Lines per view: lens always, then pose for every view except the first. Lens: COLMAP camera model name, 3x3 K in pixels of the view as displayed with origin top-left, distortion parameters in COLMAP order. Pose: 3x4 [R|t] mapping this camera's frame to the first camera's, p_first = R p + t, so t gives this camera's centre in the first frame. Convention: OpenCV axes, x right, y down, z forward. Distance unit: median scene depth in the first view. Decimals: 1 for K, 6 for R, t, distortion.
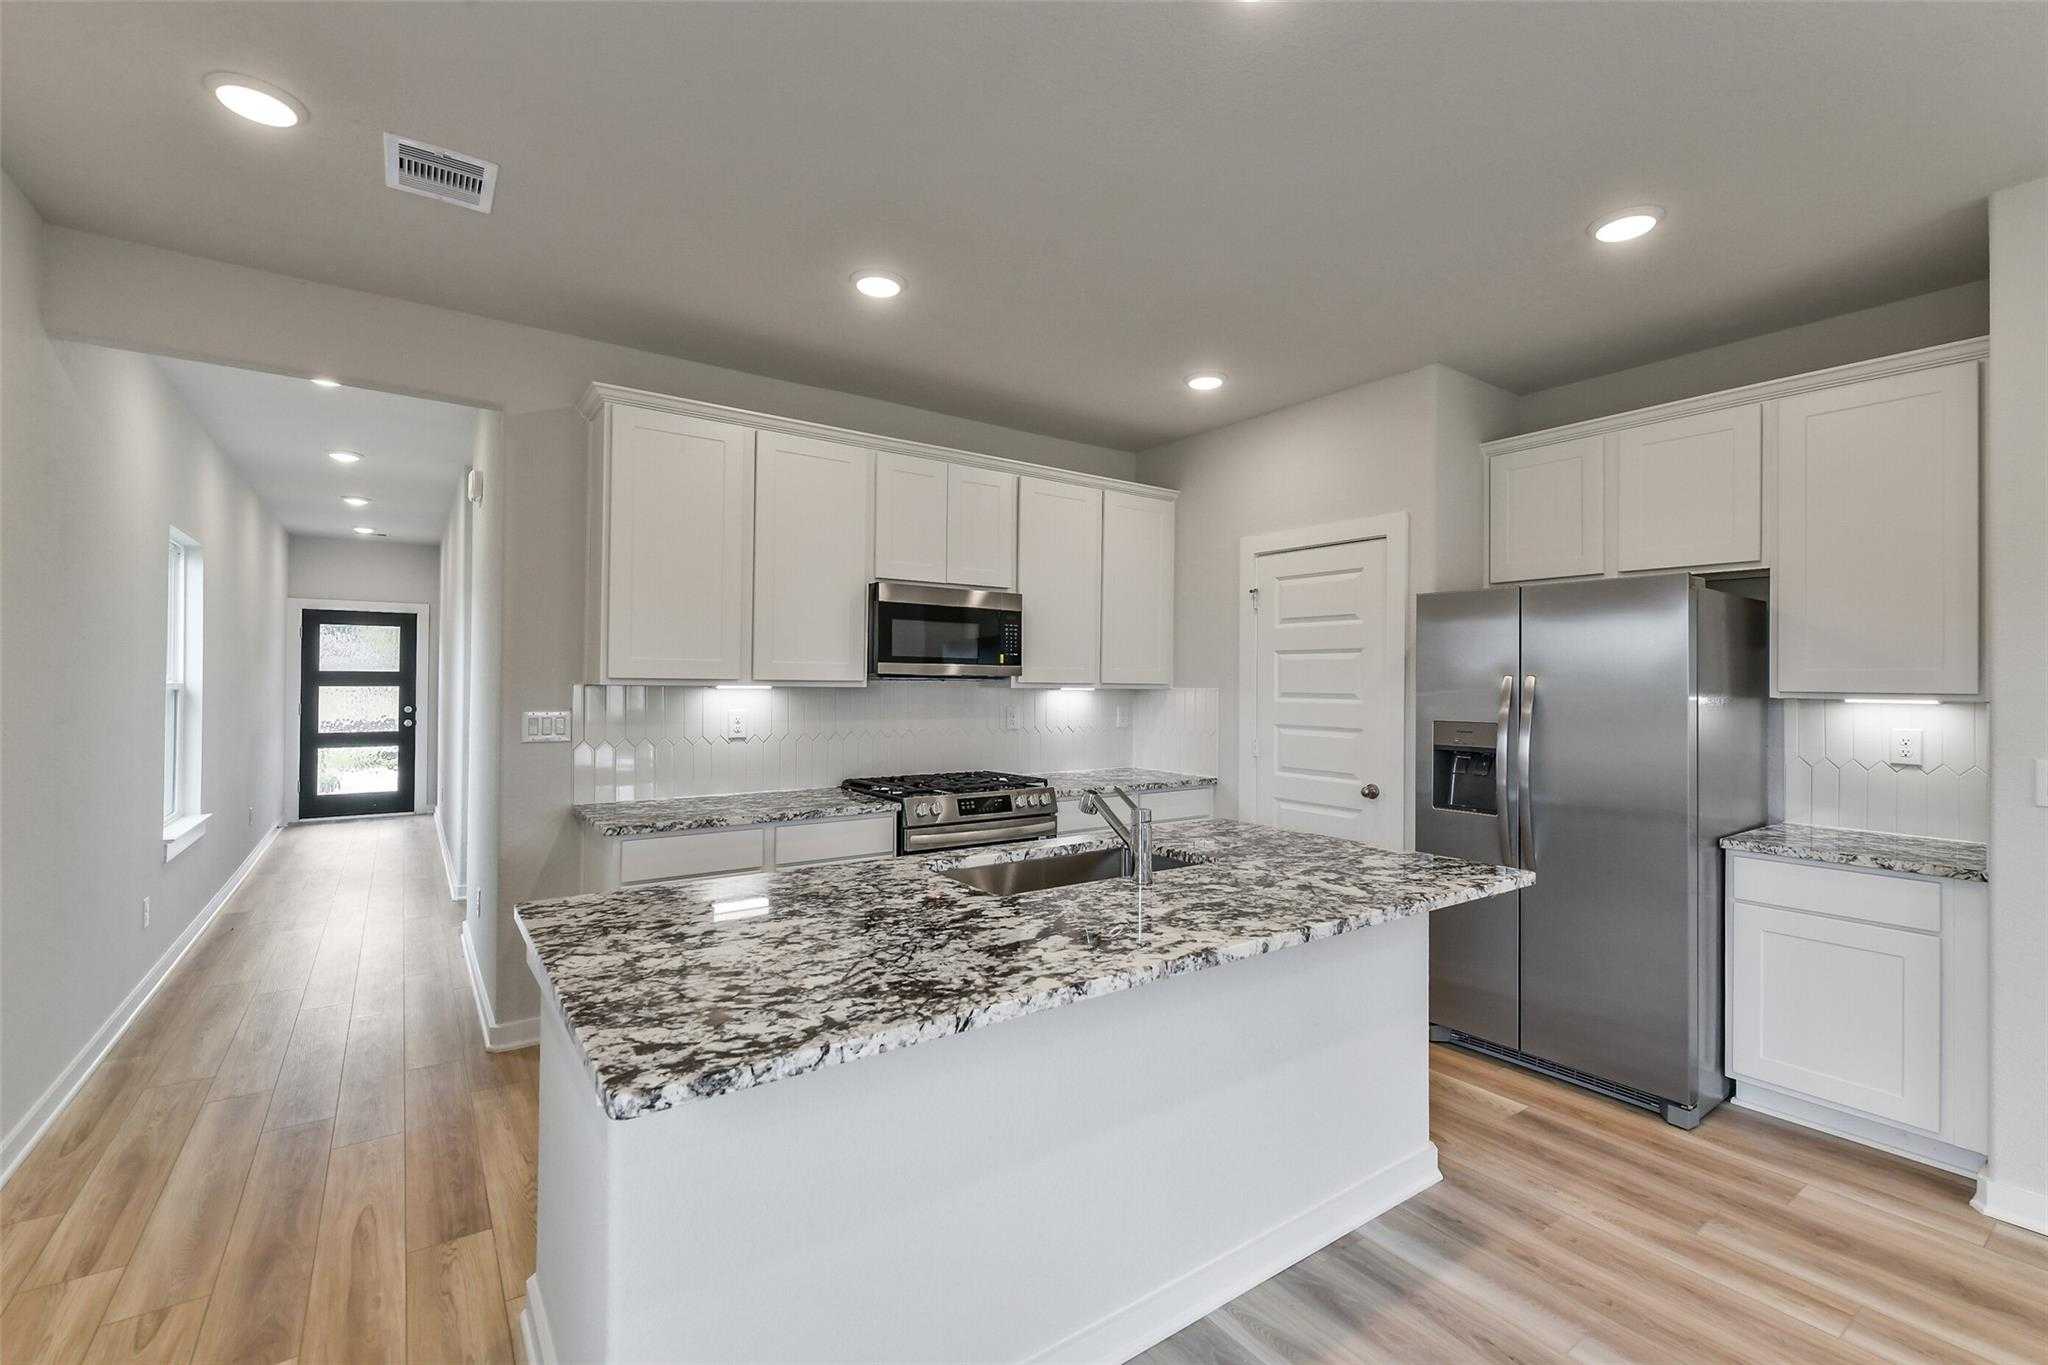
lens RADIAL K [[890.9, 0, 1031.4], [0, 890.9, 674.6], [0, 0, 1]] dist [0.000565, -0.001308]
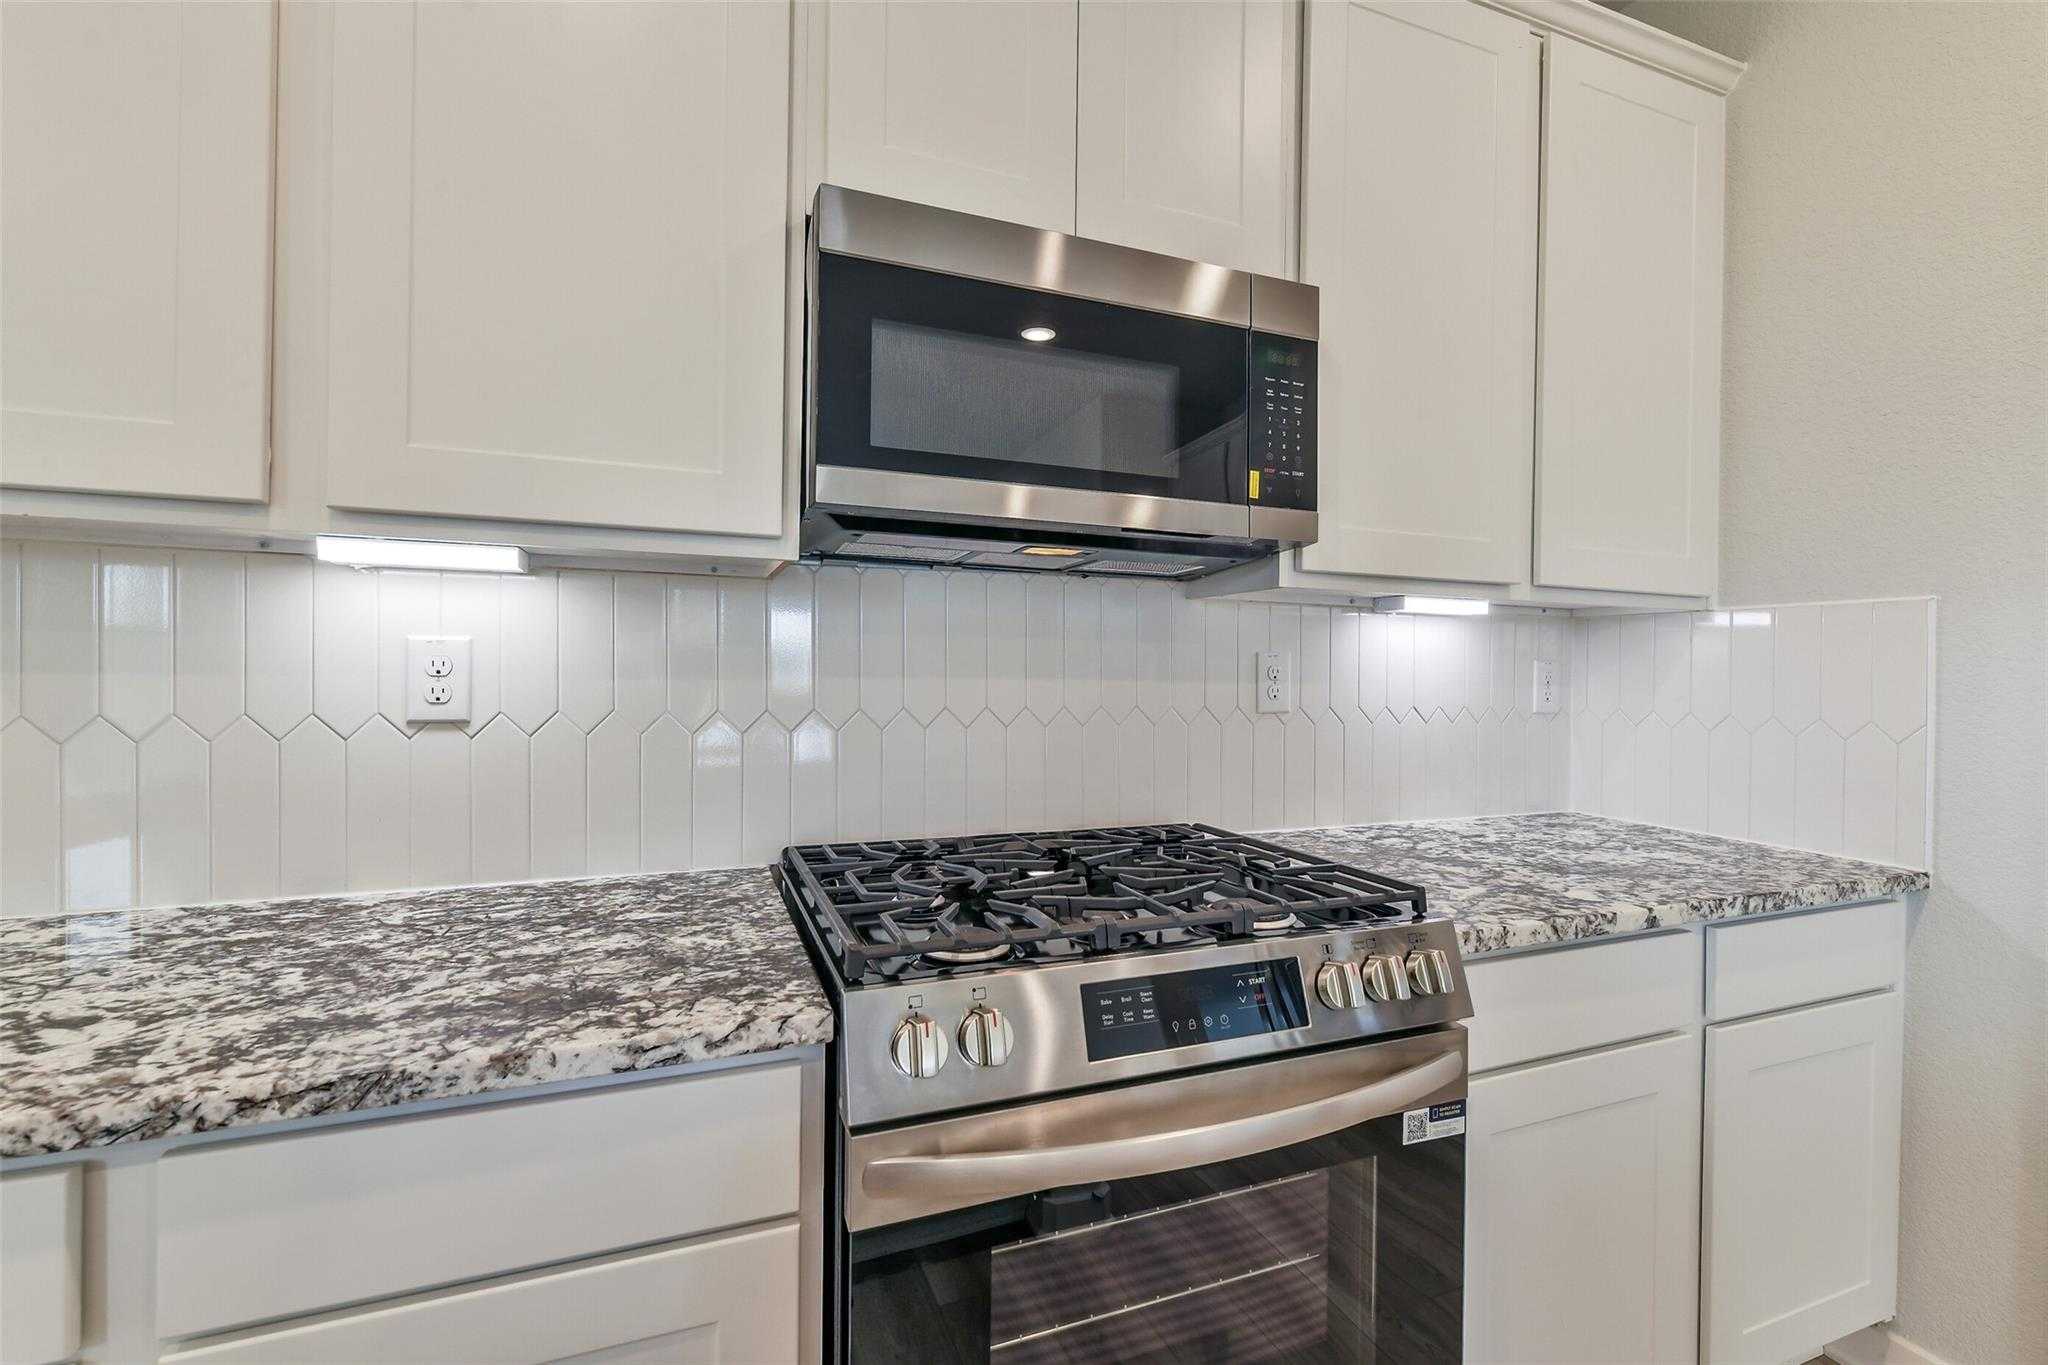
lens RADIAL K [[890.9, 0, 1025.3], [0, 890.9, 663.6], [0, 0, 1]] dist [0.000565, -0.001308]
pose [[0.969355, 0.001259, -0.245660, -0.036906], [-0.000398, 0.999994, 0.003553, 0.048197], [0.245662, -0.003347, 0.969350, 0.729065]]
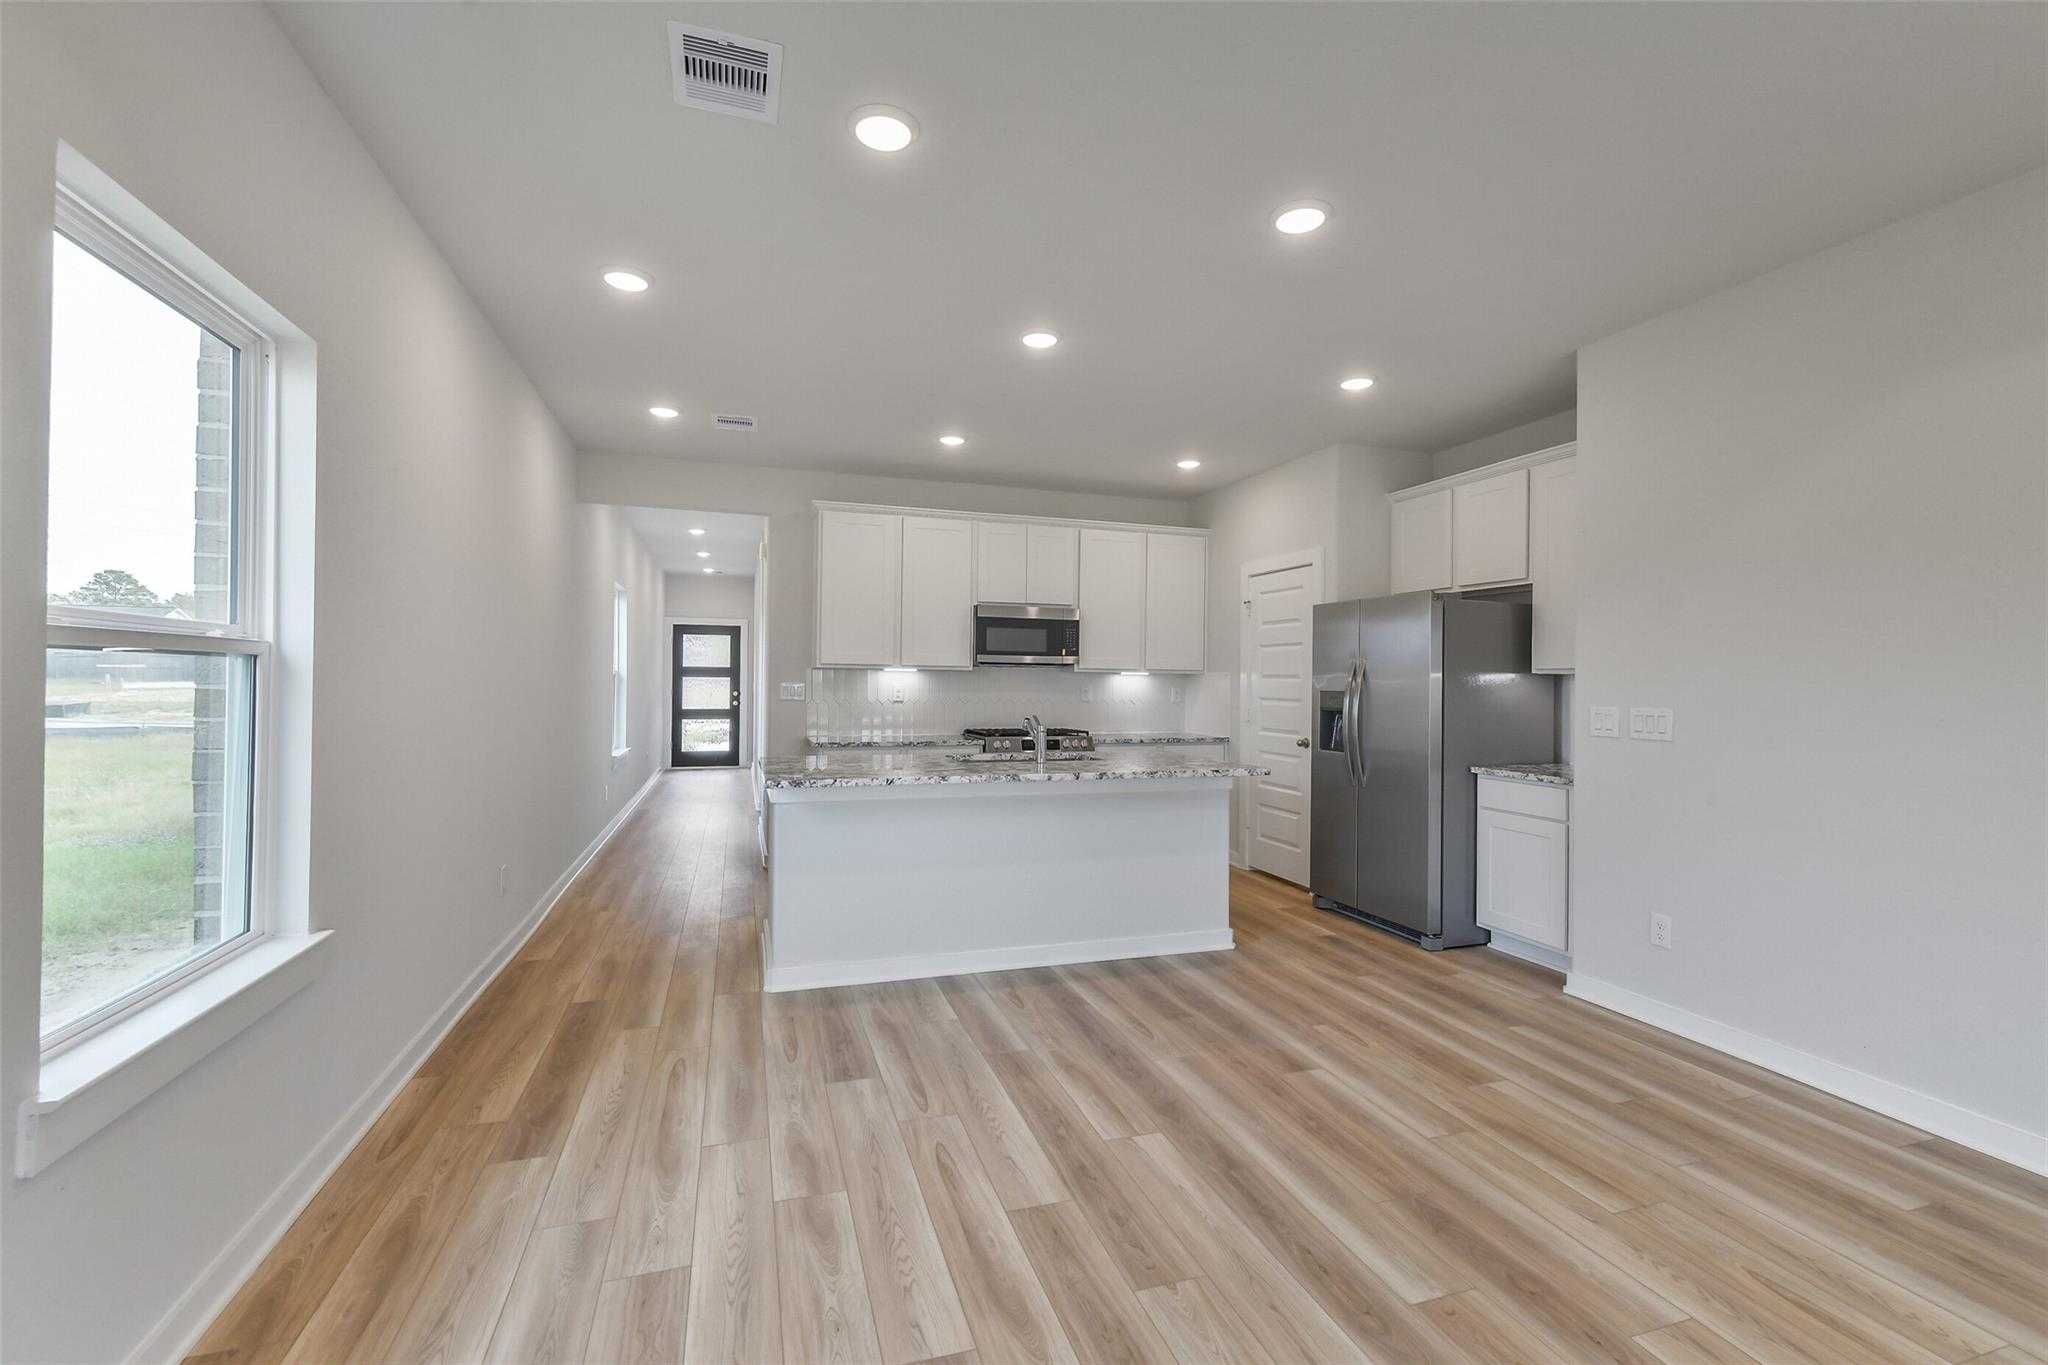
lens RADIAL K [[890.9, 0, 1027.5], [0, 890.9, 678.5], [0, 0, 1]] dist [0.000565, -0.001308]
pose [[0.954484, 0.000580, -0.298263, 0.387808], [0.000466, 0.999994, 0.003434, 0.023662], [0.298263, -0.003417, 0.954478, -0.499613]]
